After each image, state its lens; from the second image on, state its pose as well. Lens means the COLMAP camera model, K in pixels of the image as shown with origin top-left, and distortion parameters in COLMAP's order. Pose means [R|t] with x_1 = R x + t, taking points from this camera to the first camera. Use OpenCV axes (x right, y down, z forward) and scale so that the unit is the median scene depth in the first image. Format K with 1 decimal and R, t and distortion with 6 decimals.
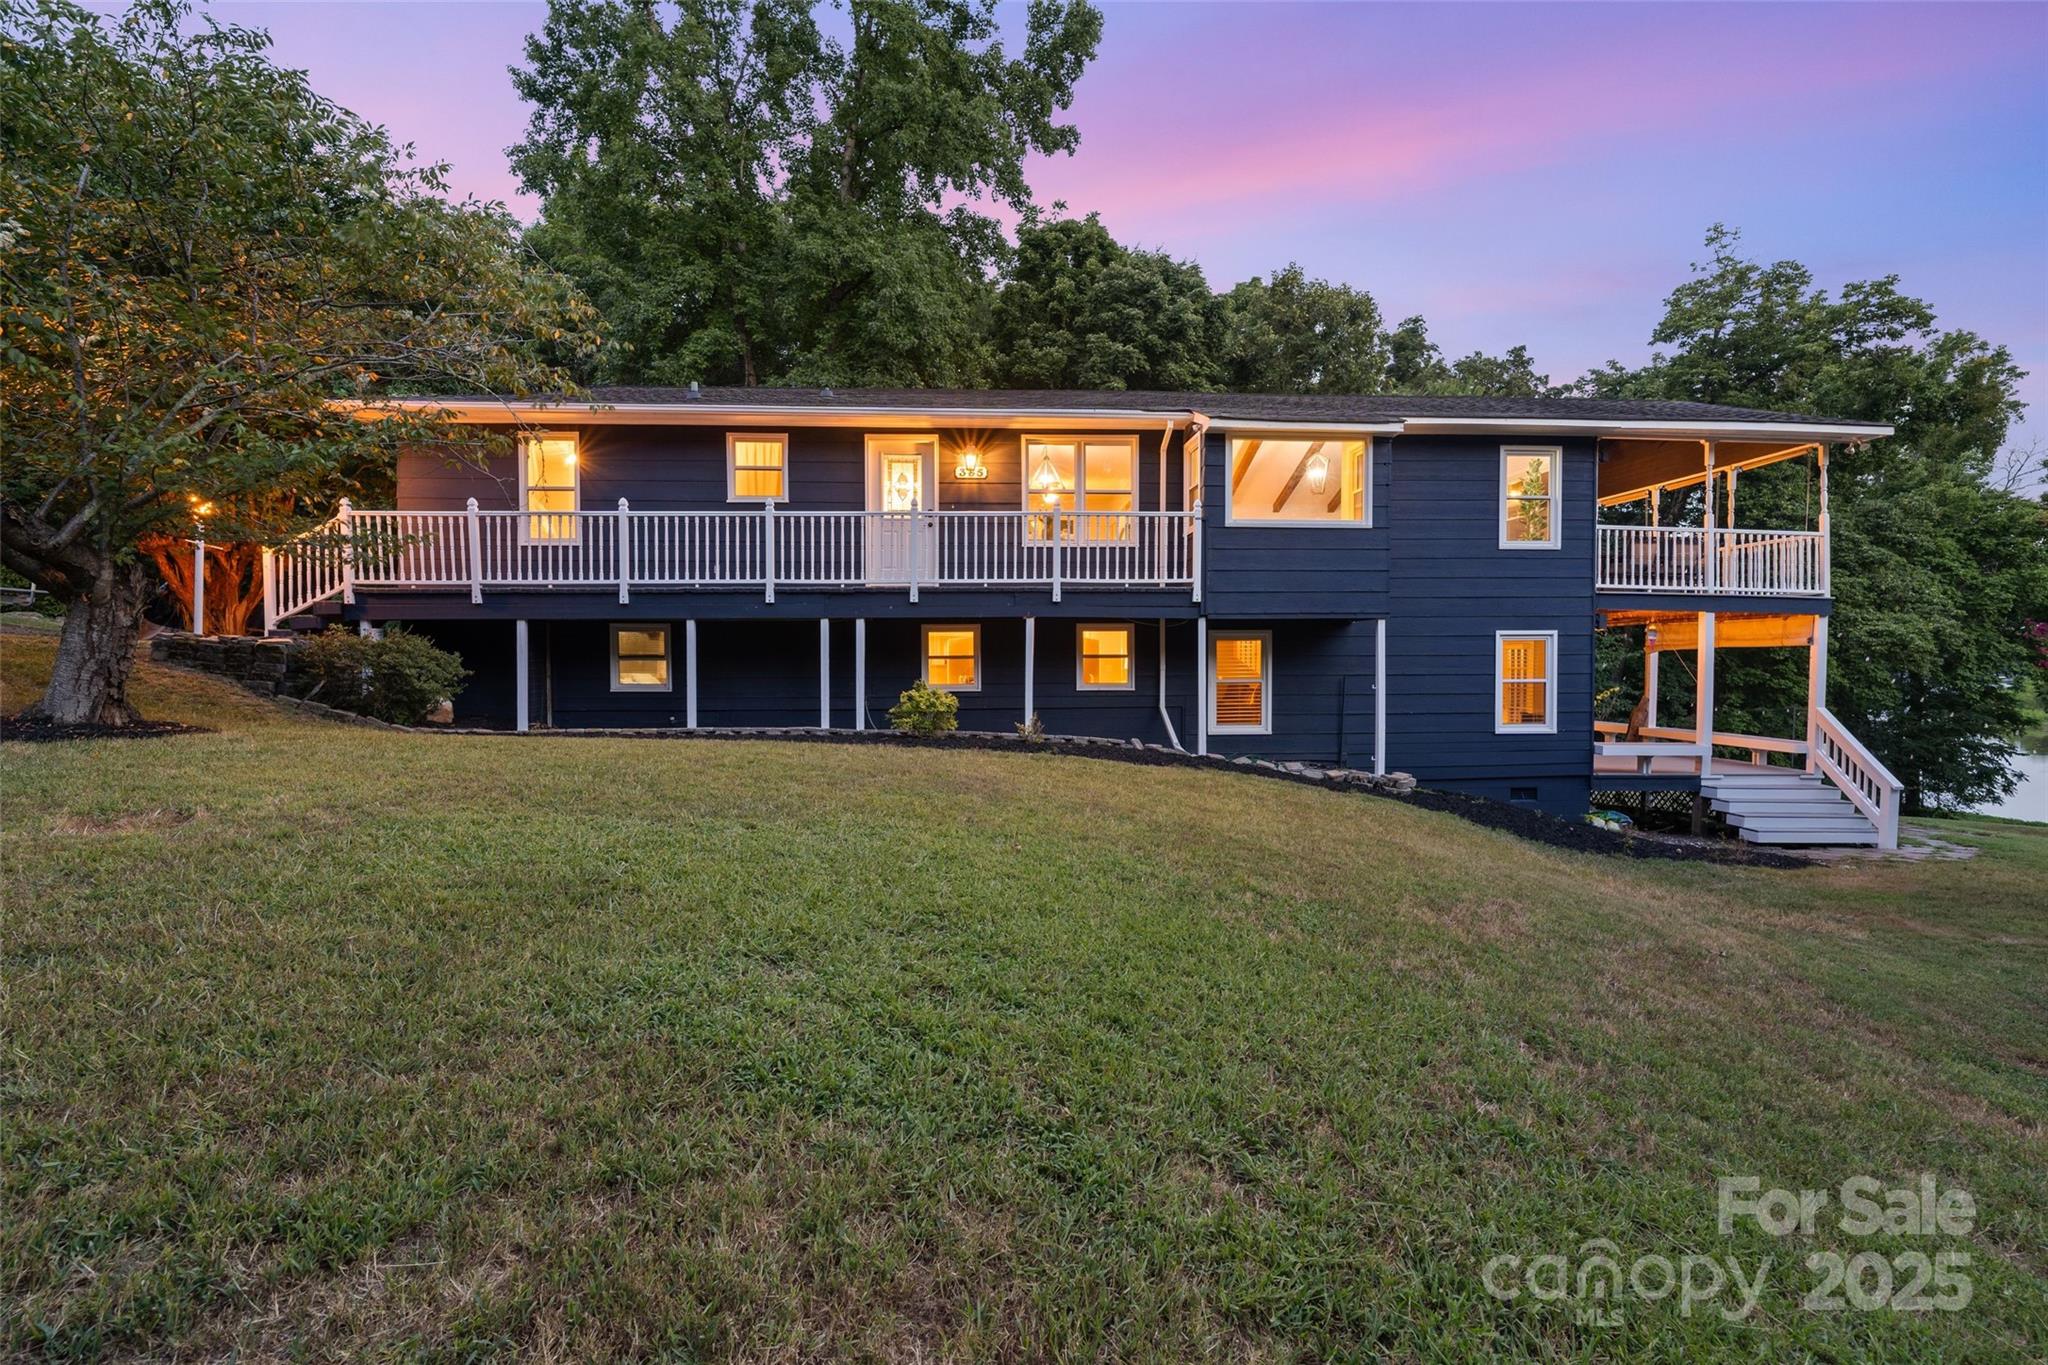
lens RADIAL K [[950.1, 0, 1022.0], [0, 950.1, 686.6], [0, 0, 1]] dist [-0.006332, 0.001145]
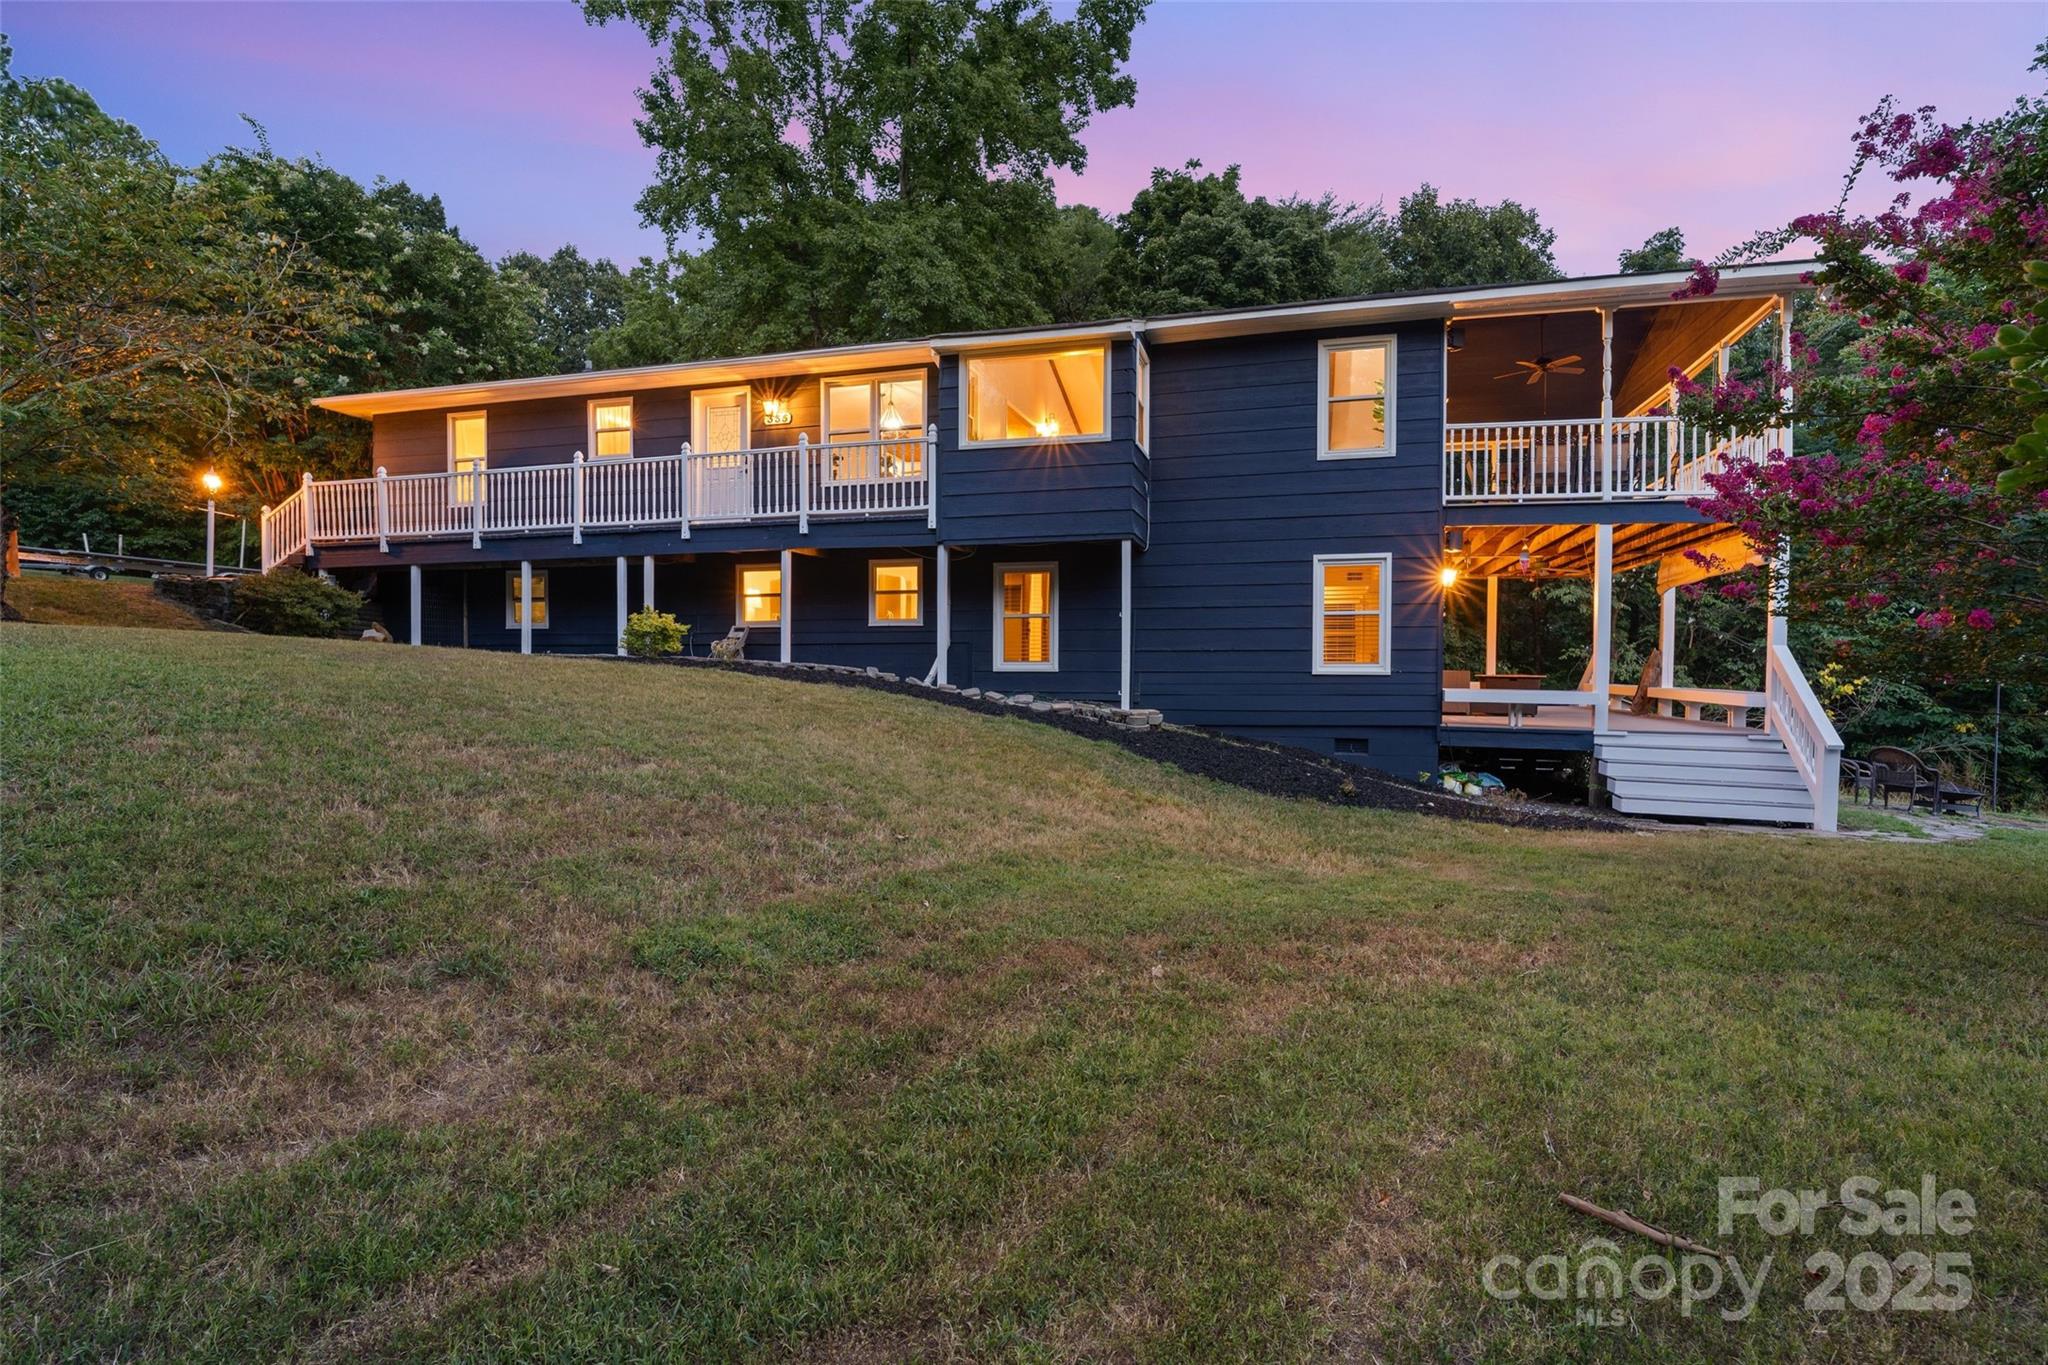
lens RADIAL K [[950.1, 0, 1016.5], [0, 950.1, 691.7], [0, 0, 1]] dist [-0.006332, 0.001145]
pose [[0.944059, 0.015931, -0.329391, 0.540548], [-0.014940, 0.999873, 0.005538, 0.065971], [0.329438, -0.000307, 0.944177, 0.093318]]
